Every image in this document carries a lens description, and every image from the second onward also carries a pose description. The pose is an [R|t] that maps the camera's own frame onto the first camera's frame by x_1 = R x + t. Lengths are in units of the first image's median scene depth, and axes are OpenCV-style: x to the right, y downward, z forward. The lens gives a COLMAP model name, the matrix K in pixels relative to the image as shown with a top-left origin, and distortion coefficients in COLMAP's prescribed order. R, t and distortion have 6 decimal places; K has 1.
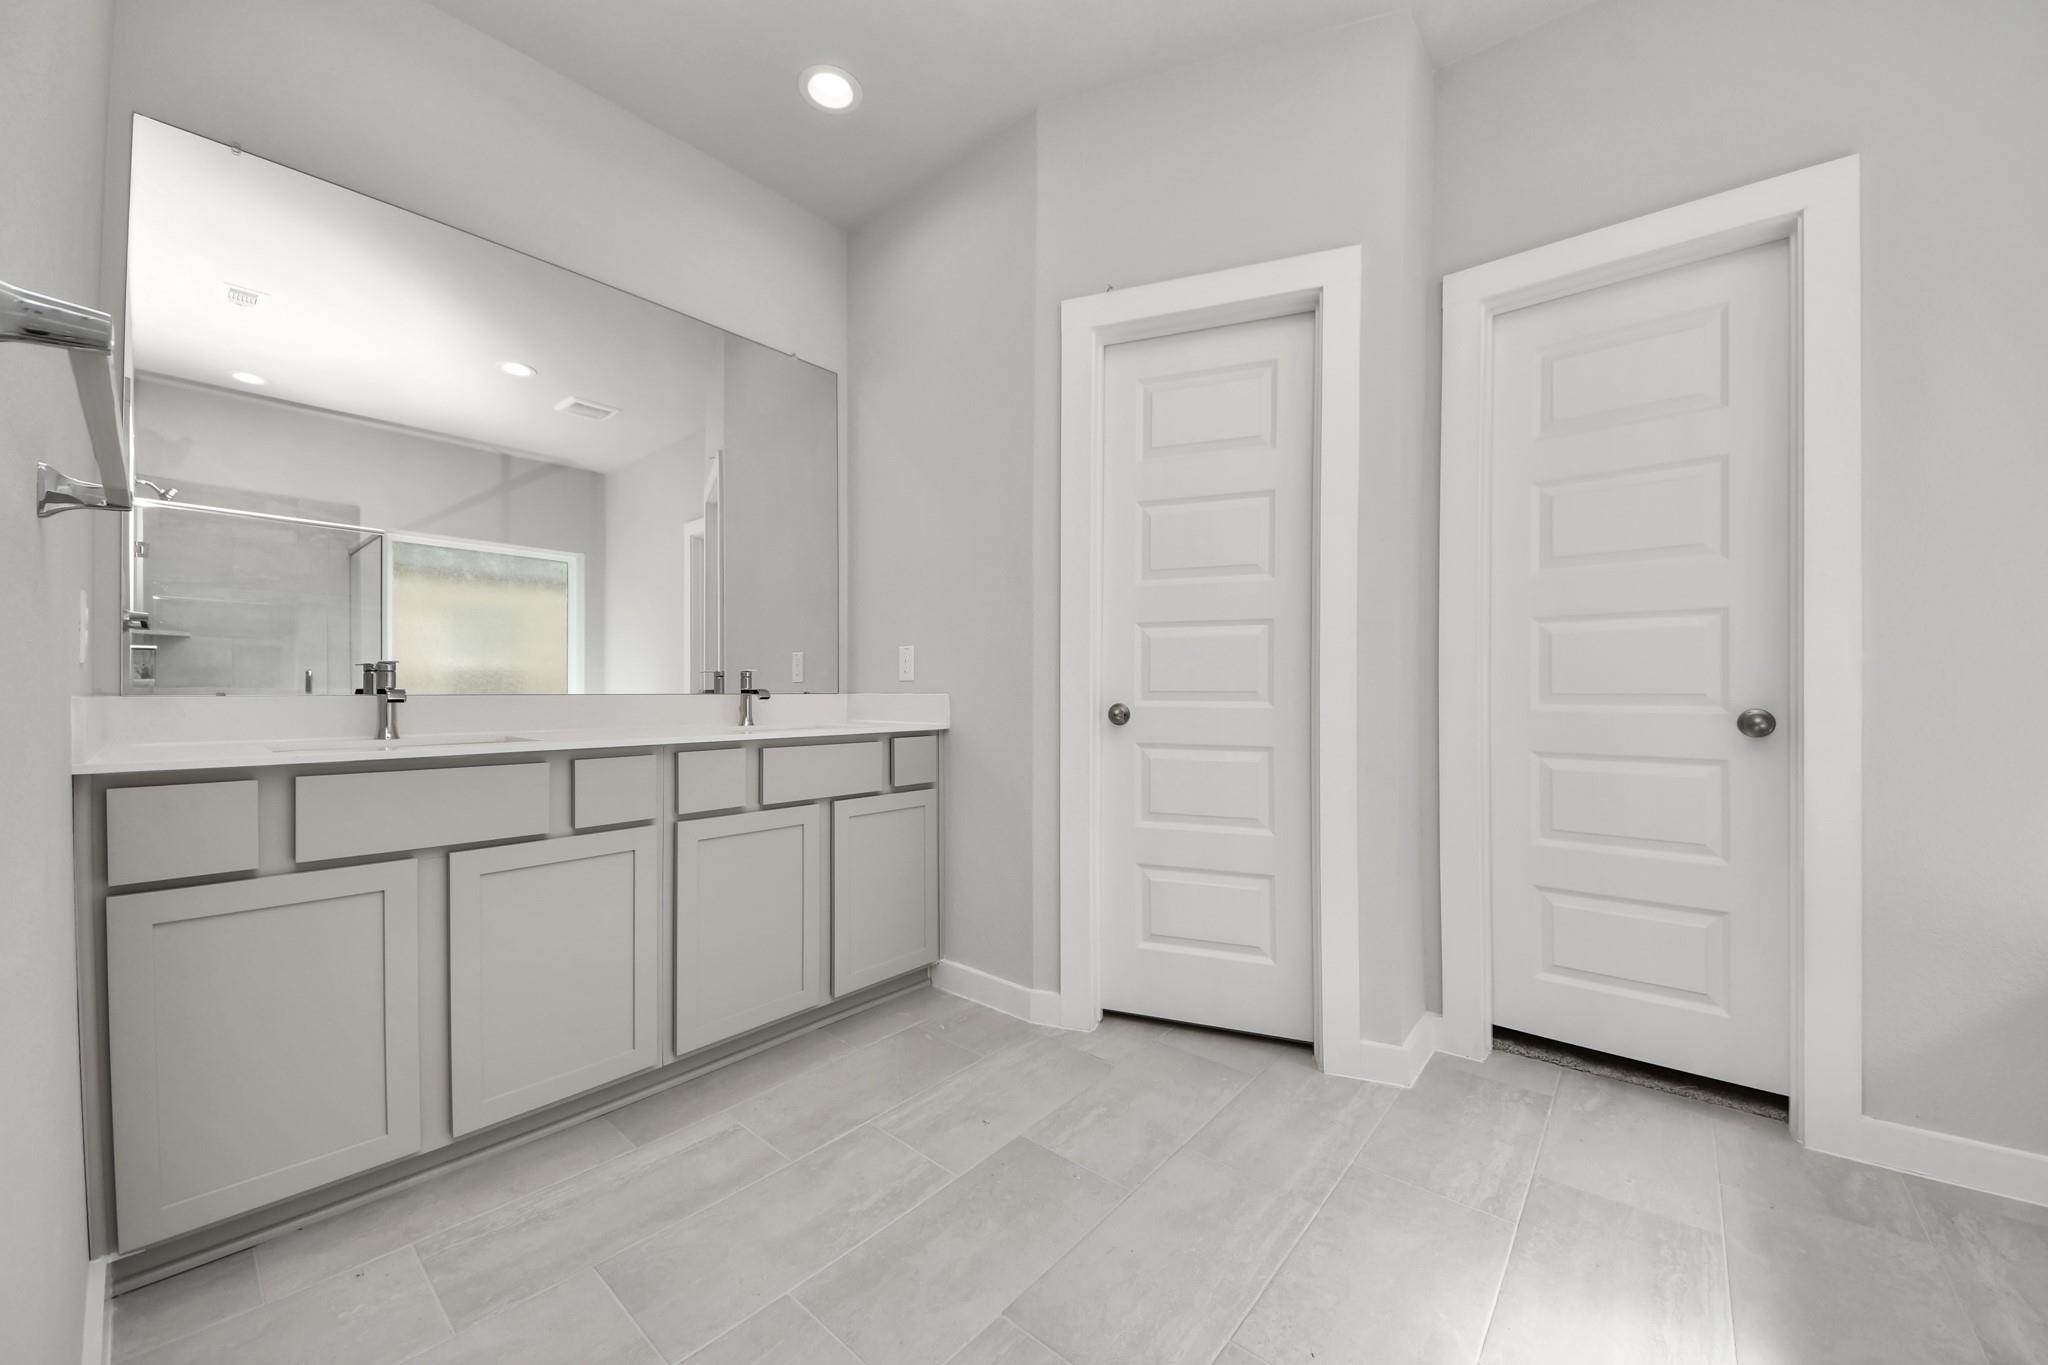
lens RADIAL K [[759.1, 0, 1022.0], [0, 759.1, 690.1], [0, 0, 1]] dist [0.026739, -0.016724]
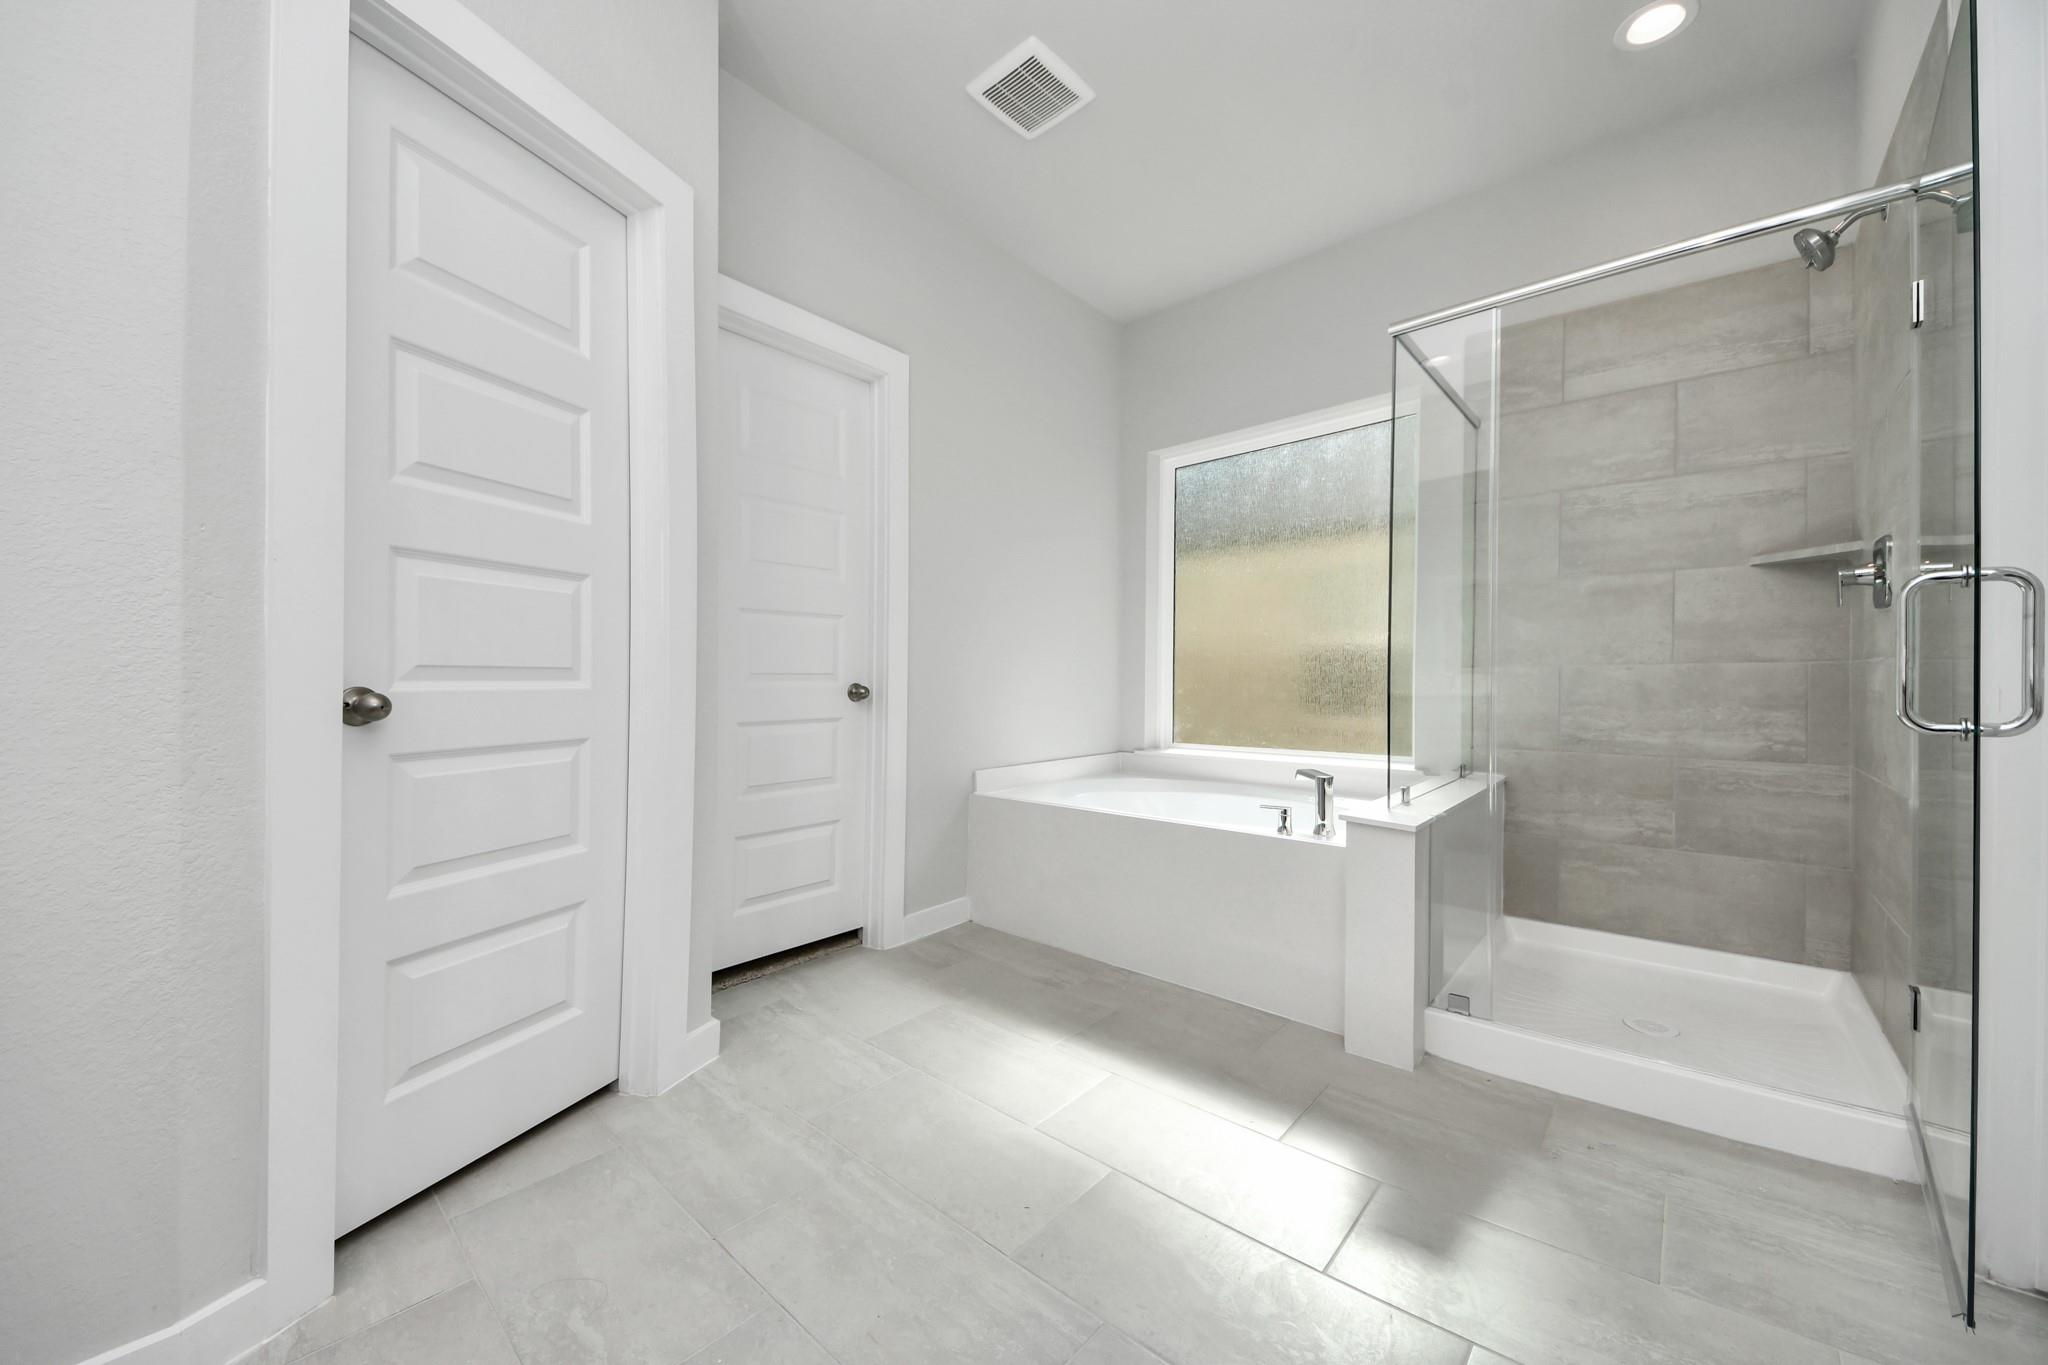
lens RADIAL K [[759.1, 0, 1022.0], [0, 759.1, 690.1], [0, 0, 1]] dist [0.026739, -0.016724]
pose [[0.010300, -0.019336, 0.999760, -0.533549], [-0.001695, 0.999811, 0.019355, 0.009457], [-0.999946, -0.001893, 0.010265, 0.624626]]
